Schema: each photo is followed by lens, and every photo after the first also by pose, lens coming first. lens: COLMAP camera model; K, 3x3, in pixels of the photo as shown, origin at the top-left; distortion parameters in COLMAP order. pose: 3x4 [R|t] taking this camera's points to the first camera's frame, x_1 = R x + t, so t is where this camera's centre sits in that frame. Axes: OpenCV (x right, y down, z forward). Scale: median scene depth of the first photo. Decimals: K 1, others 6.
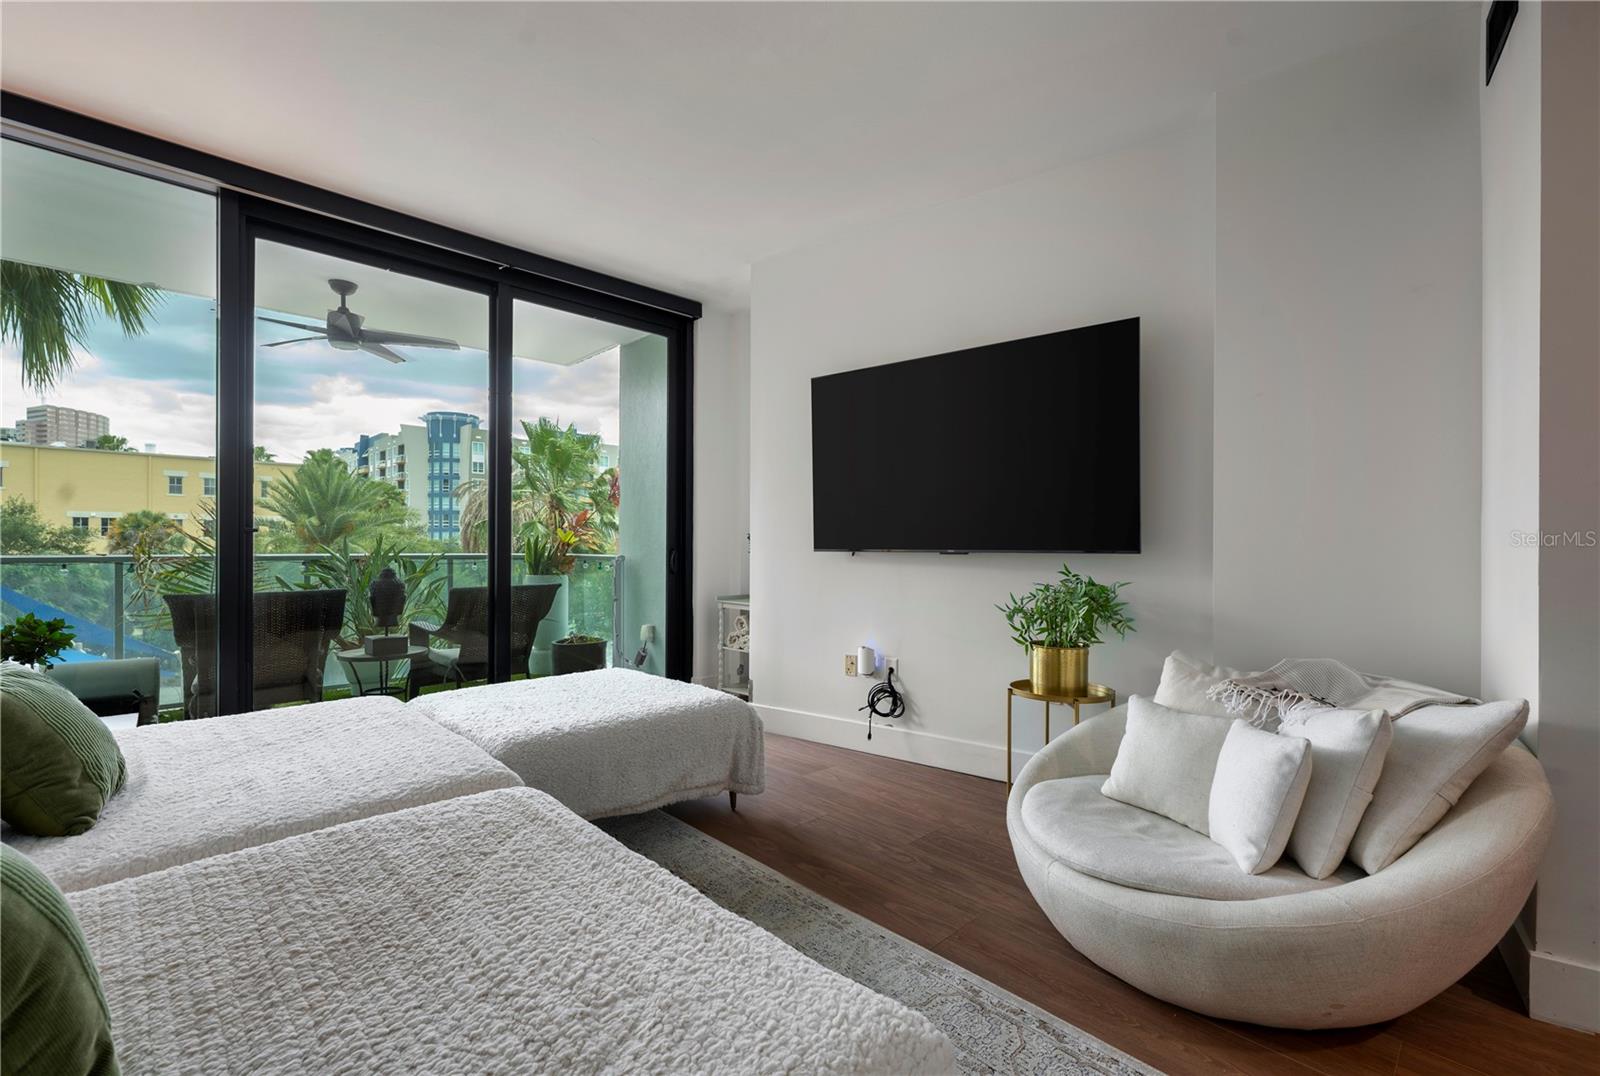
lens RADIAL K [[698.2, 0, 800.0], [0, 698.2, 538.0], [0, 0, 1]] dist [0.000398, 0.000072]
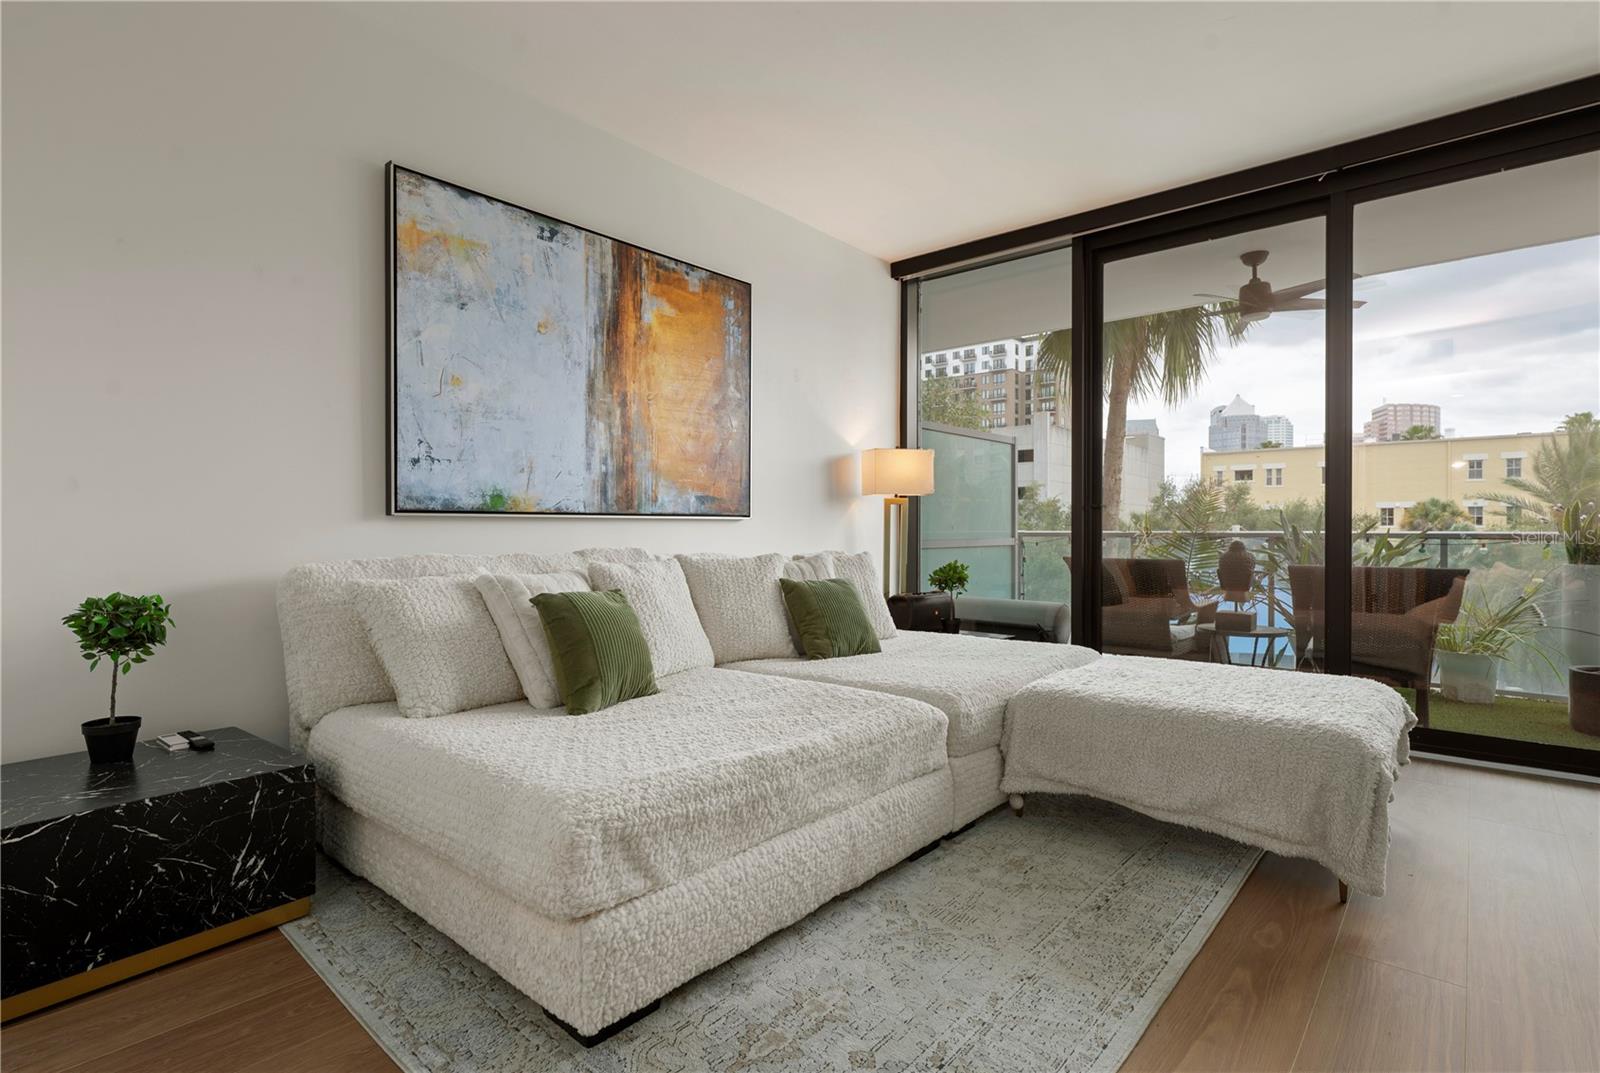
lens RADIAL K [[767.0, 0, 800.0], [0, 767.0, 536.5], [0, 0, 1]] dist [-0.001720, 0.000137]
pose [[0.072399, 0.002777, -0.997372, 0.378909], [0.006887, 0.999971, 0.003285, 0.024628], [0.997352, -0.007107, 0.072378, 0.283531]]
